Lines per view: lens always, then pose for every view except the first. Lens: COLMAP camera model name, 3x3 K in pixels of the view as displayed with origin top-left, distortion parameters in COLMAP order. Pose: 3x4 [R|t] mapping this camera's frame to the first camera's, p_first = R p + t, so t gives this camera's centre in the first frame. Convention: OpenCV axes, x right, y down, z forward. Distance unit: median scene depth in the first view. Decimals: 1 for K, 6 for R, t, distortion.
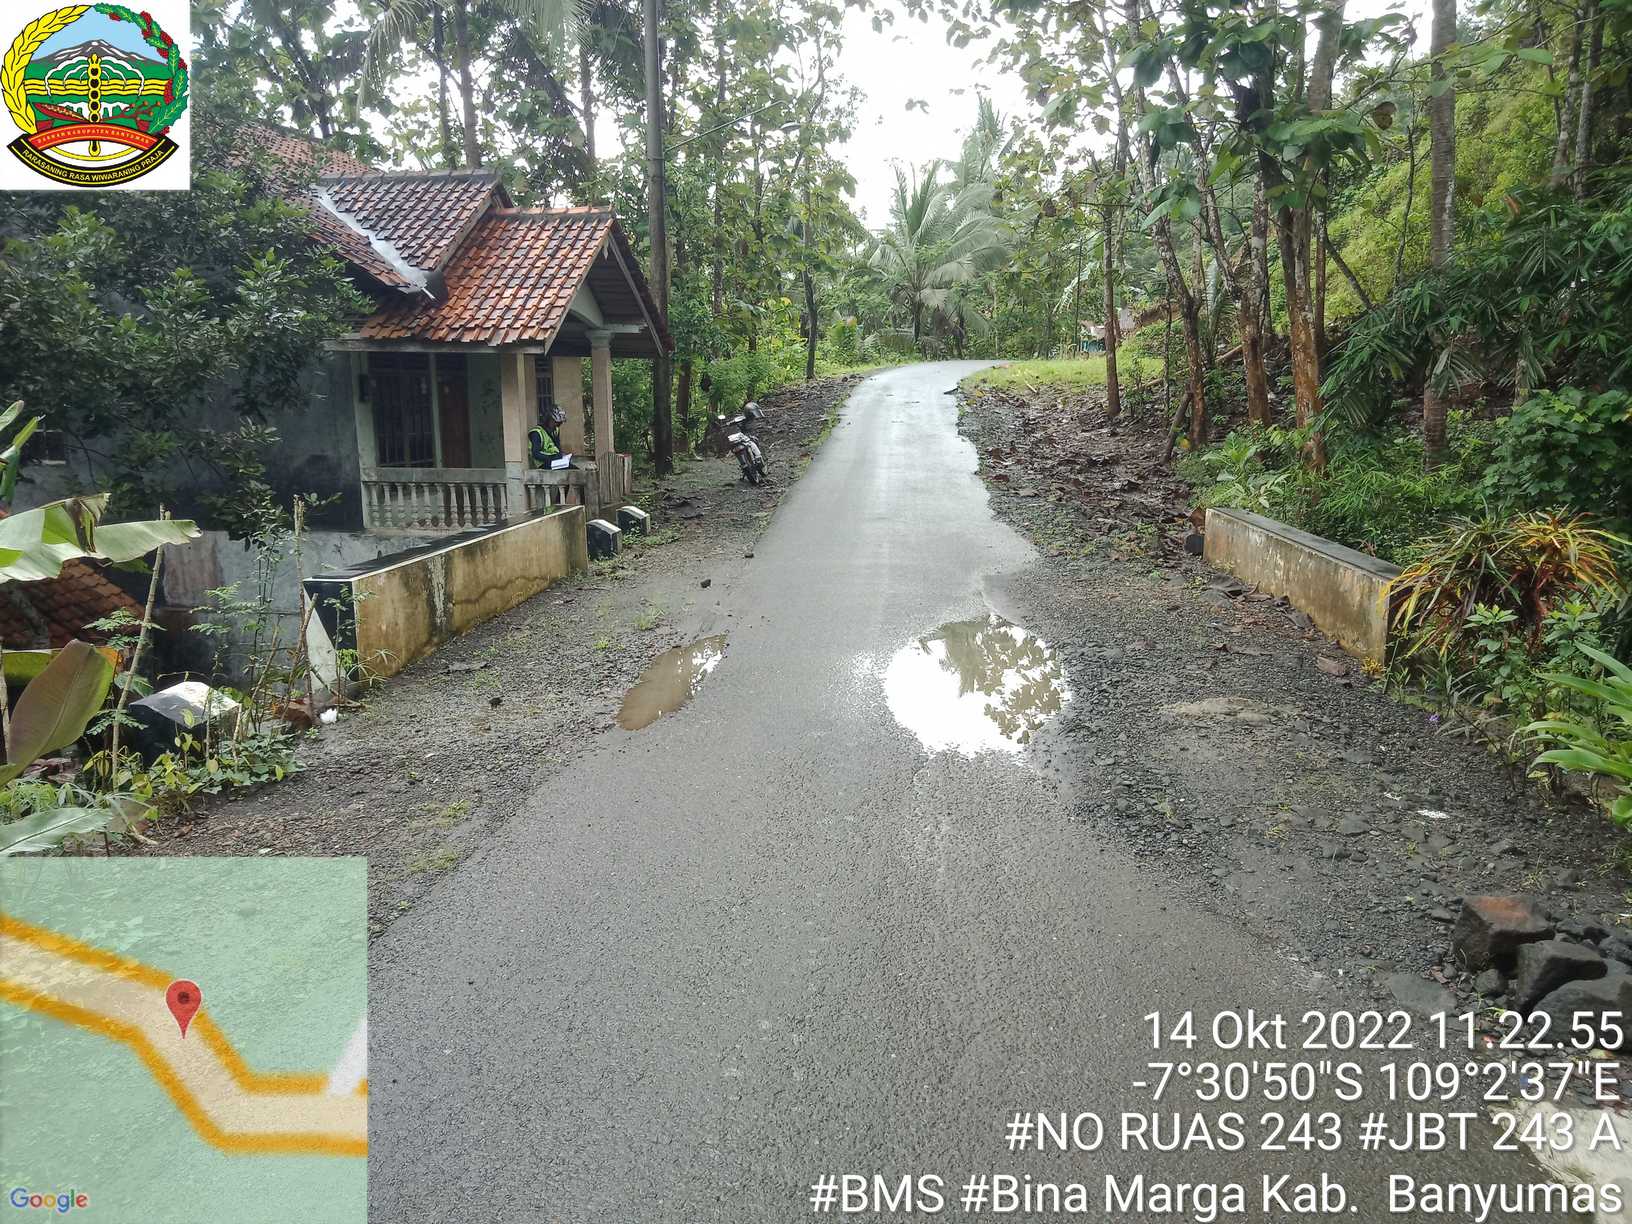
lens RADIAL K [[1186.6, 0, 825.2], [0, 1186.6, 607.4], [0, 0, 1]] dist [0.020467, -0.005384]
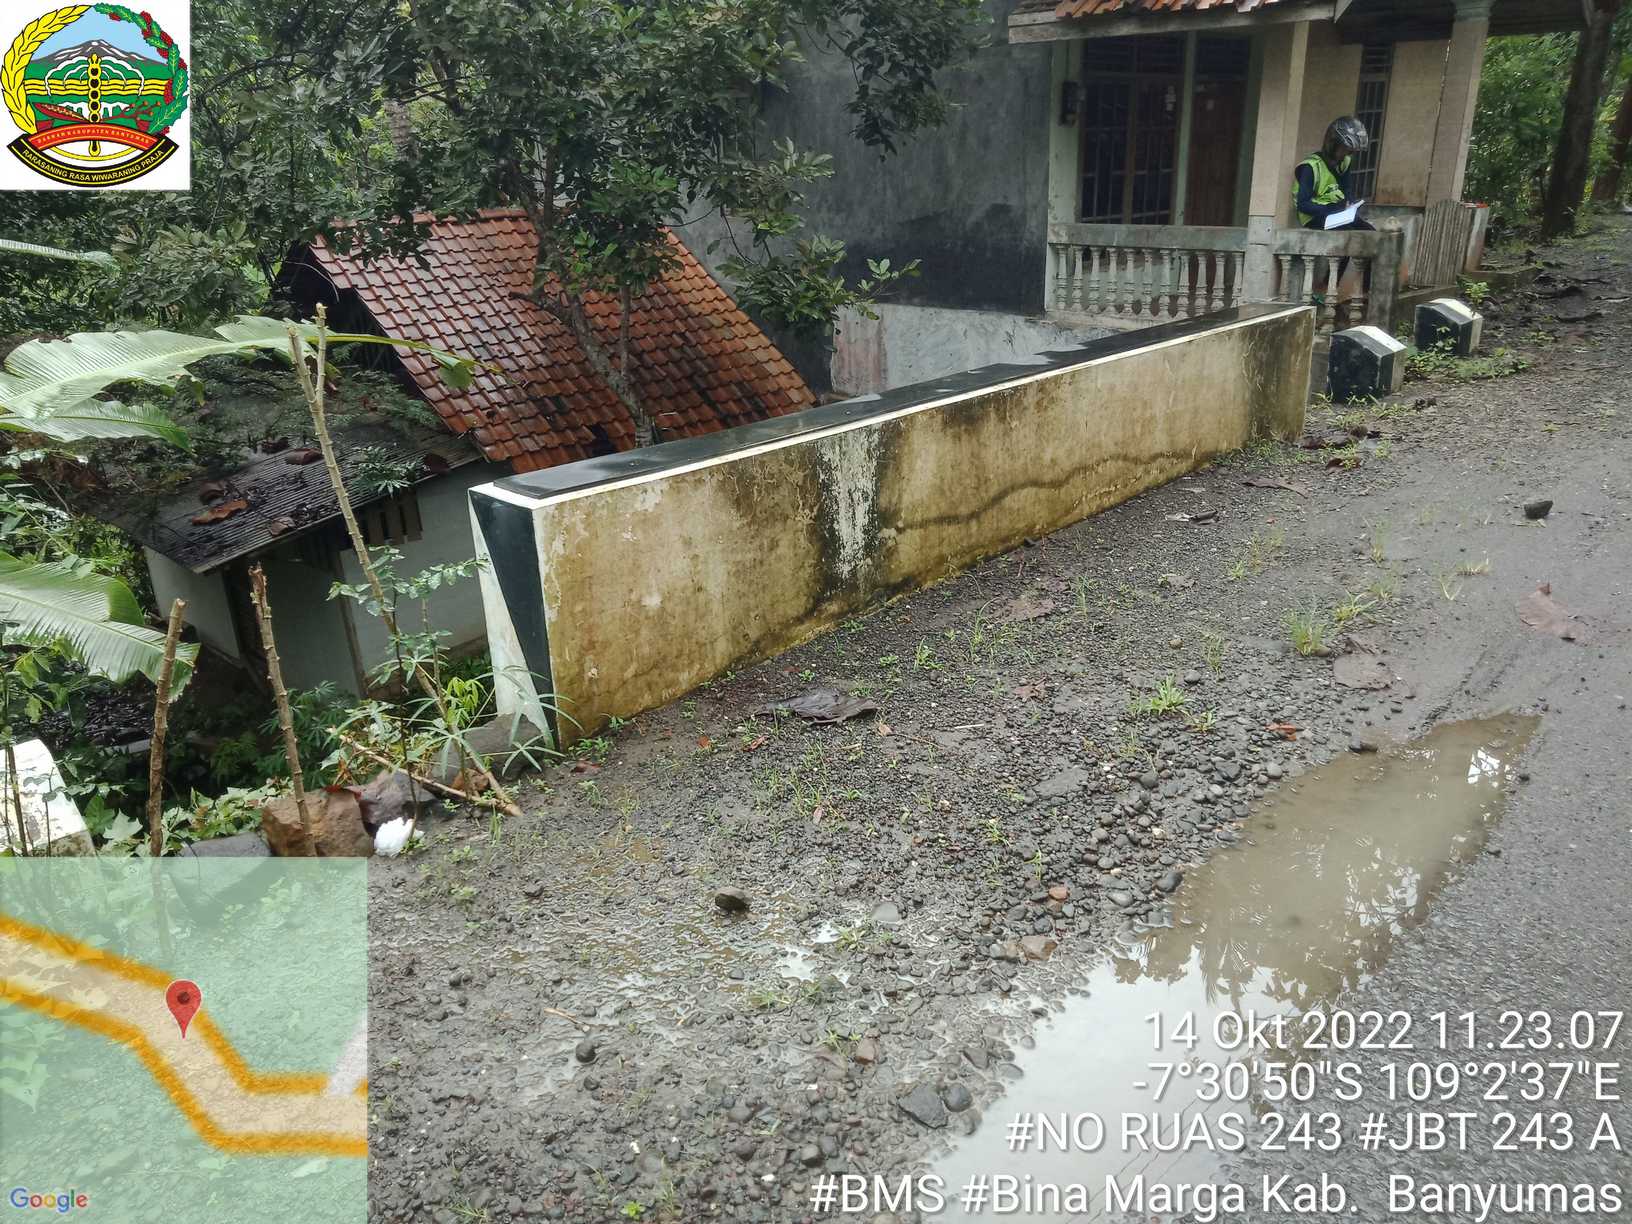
lens RADIAL K [[1186.6, 0, 824.4], [0, 1186.6, 611.4], [0, 0, 1]] dist [0.020467, -0.005384]
pose [[0.776661, 0.208132, -0.594541, -0.024478], [-0.084960, 0.969824, 0.228524, -0.044250], [0.624164, -0.126974, 0.770907, 0.344187]]
